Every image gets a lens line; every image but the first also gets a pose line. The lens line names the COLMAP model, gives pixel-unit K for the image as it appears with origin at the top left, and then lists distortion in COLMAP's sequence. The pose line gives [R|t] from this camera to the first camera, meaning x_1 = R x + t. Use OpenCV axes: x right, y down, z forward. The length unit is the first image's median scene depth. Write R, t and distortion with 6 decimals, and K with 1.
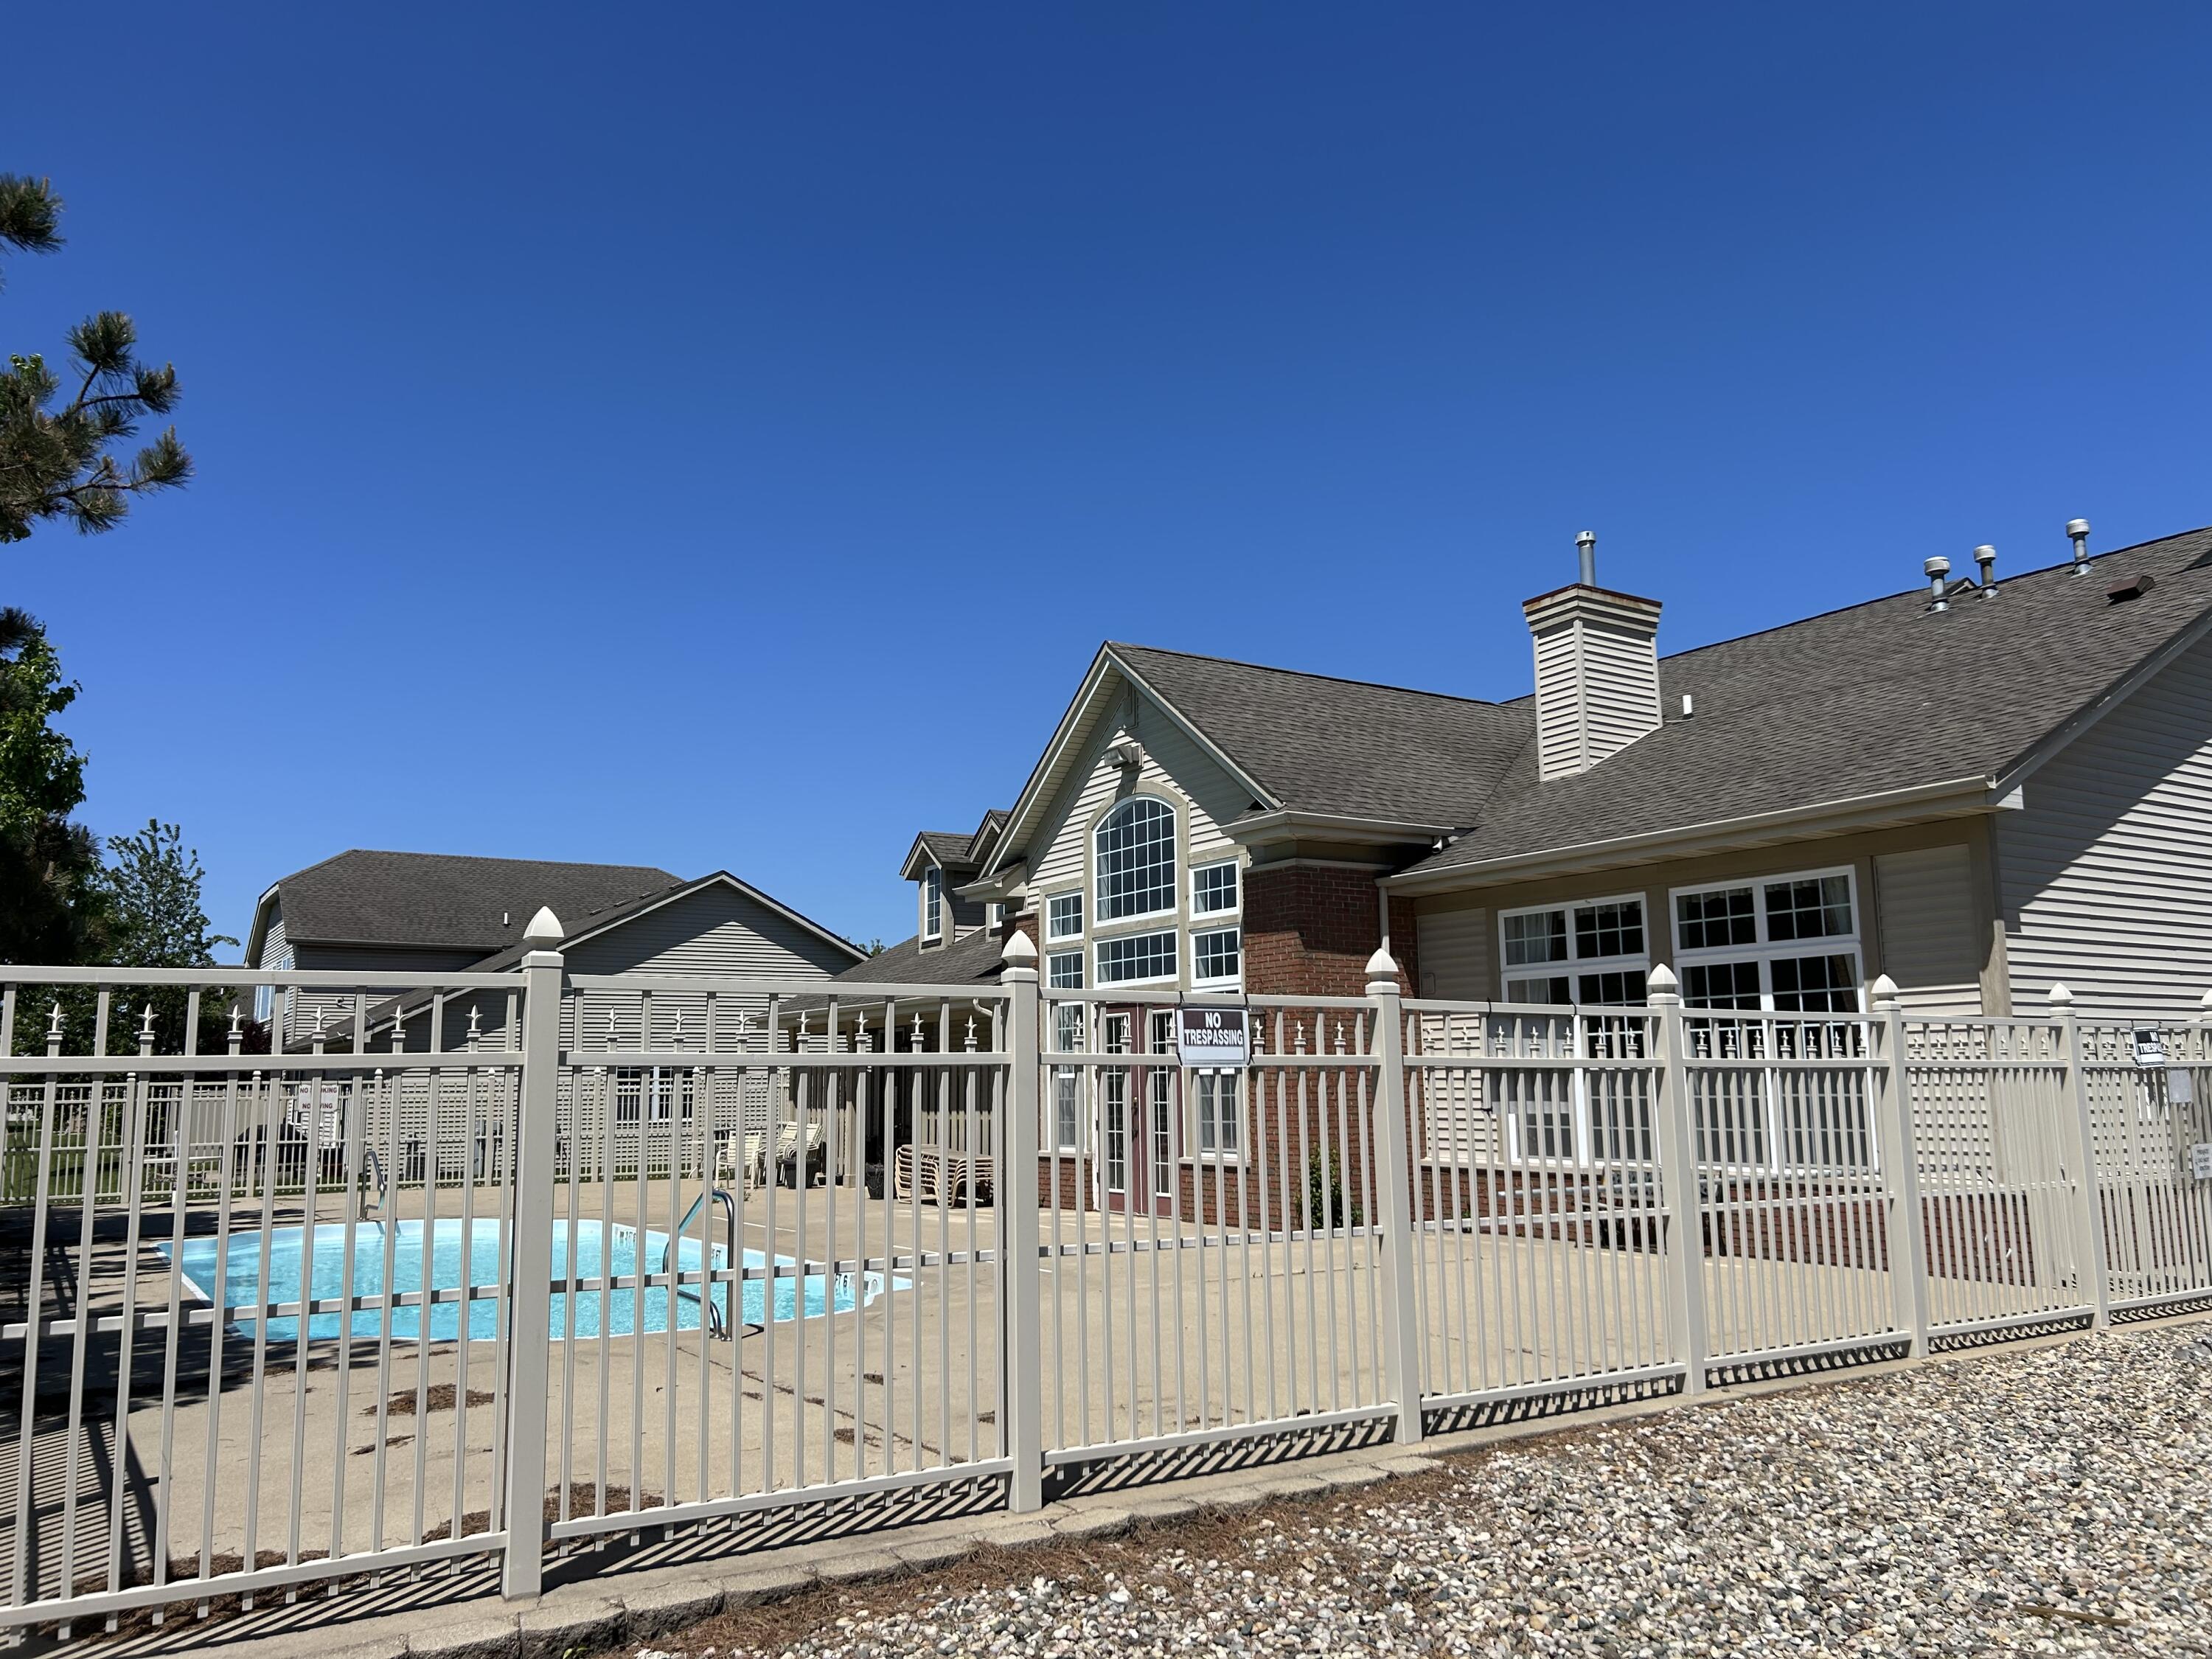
lens RADIAL K [[1631.3, 0, 1106.0], [0, 1631.3, 829.5], [0, 0, 1]] dist [0.041240, -0.000070]
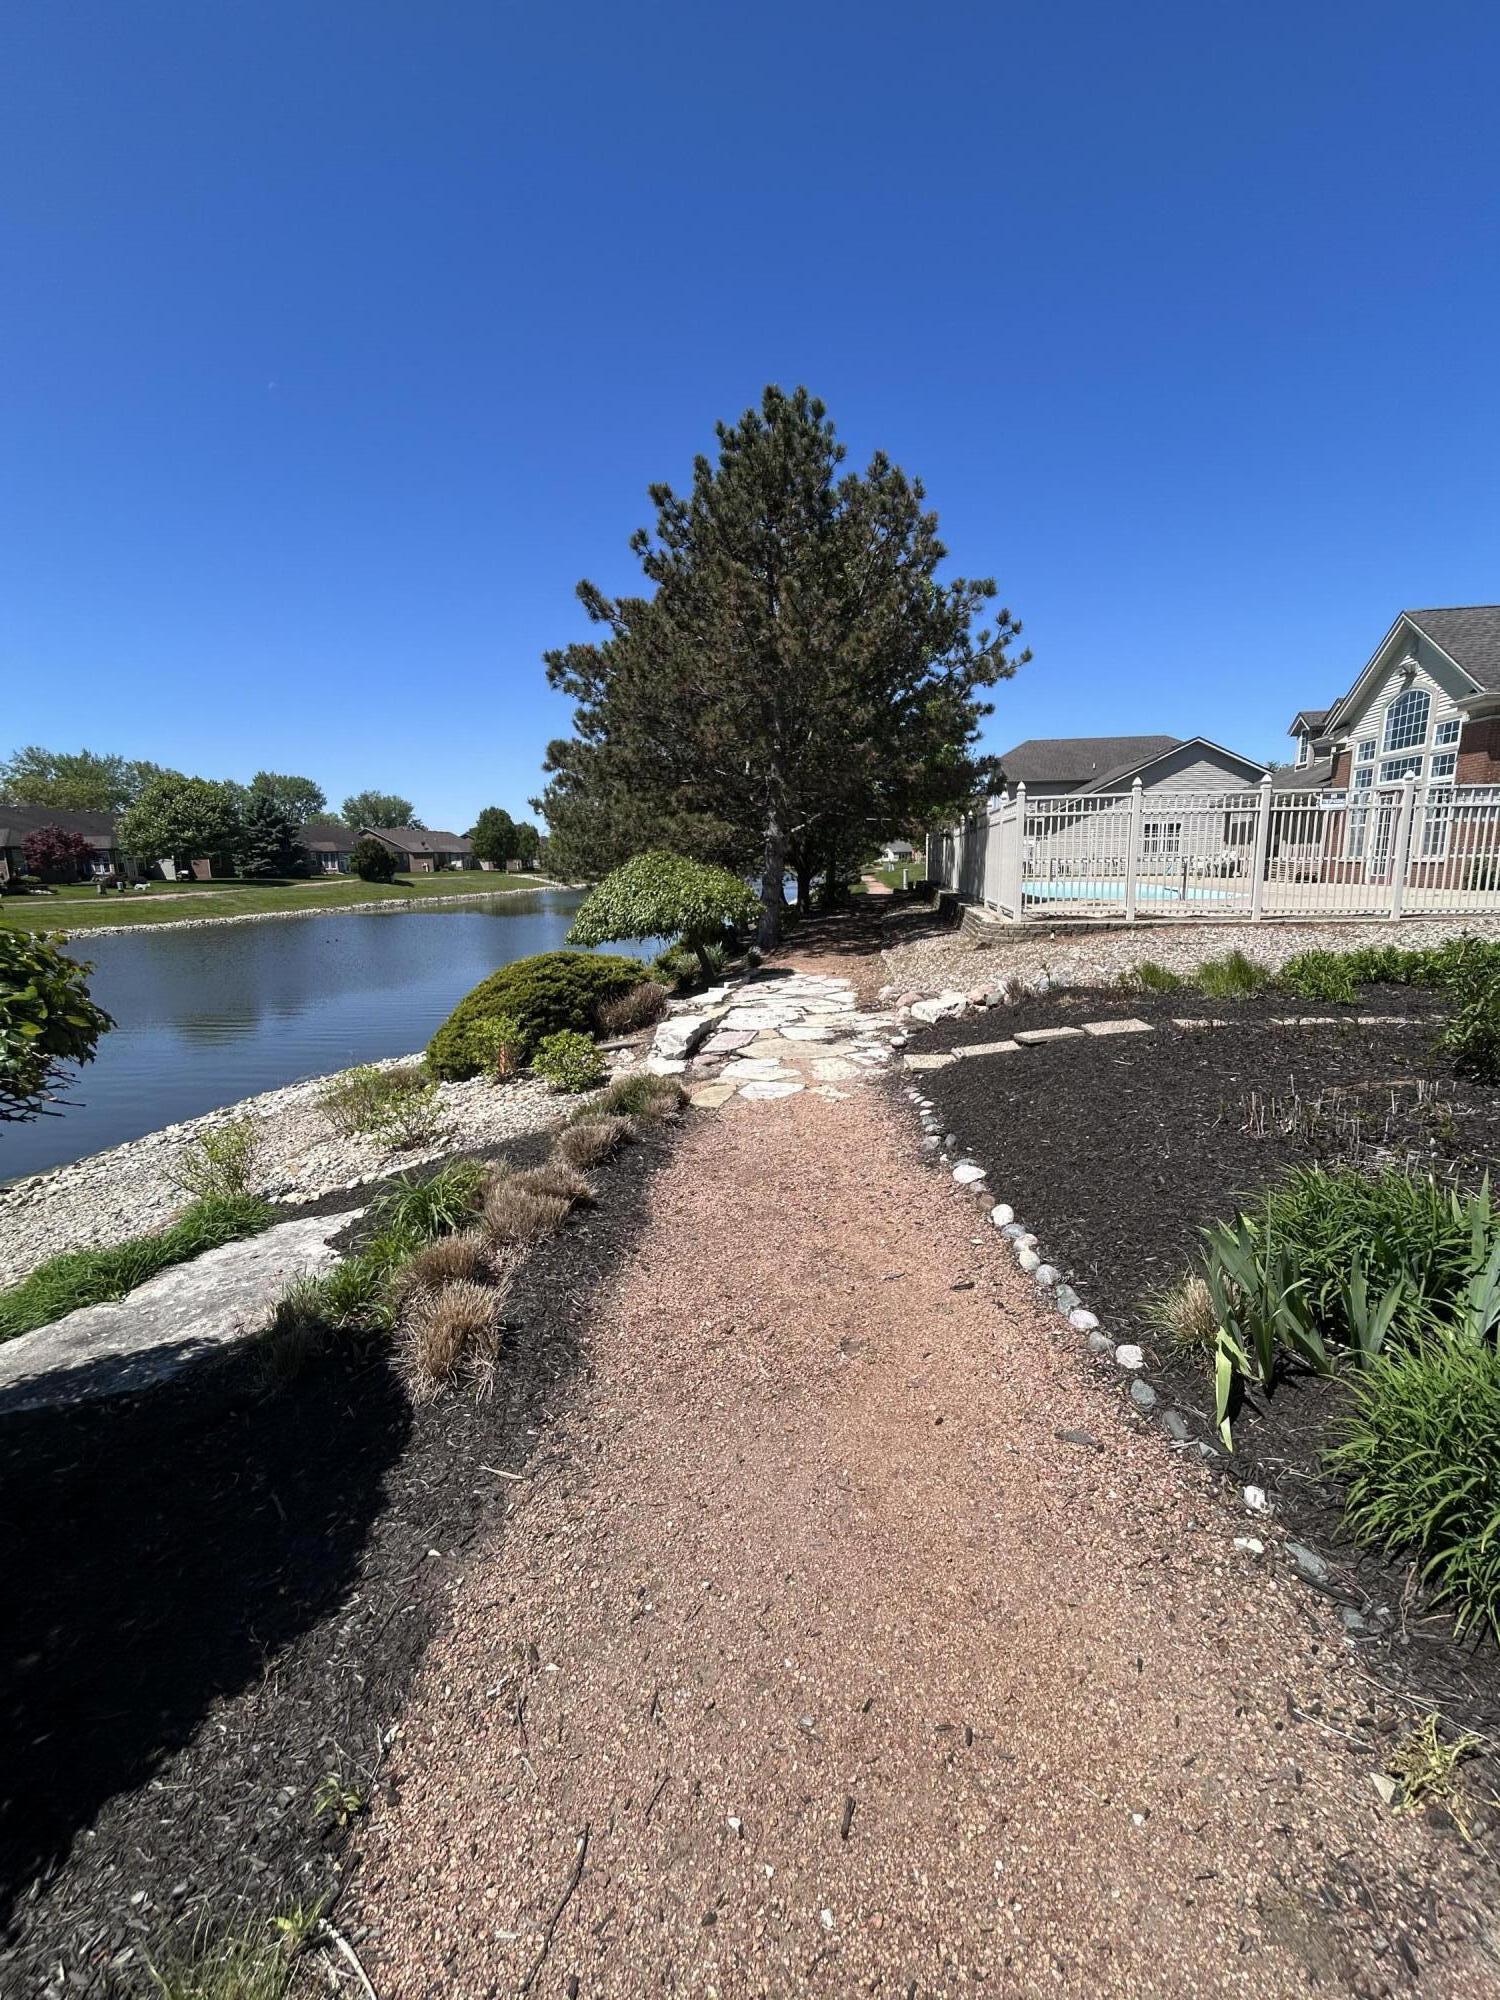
lens RADIAL K [[798.0, 0, 750.0], [0, 798.0, 1000.0], [0, 0, 1]] dist [-0.013055, 0.000191]
pose [[0.740355, 0.117041, -0.661949, 0.108540], [0.112983, 0.949052, 0.294170, -0.036101], [0.662654, -0.292579, 0.689411, -0.382419]]
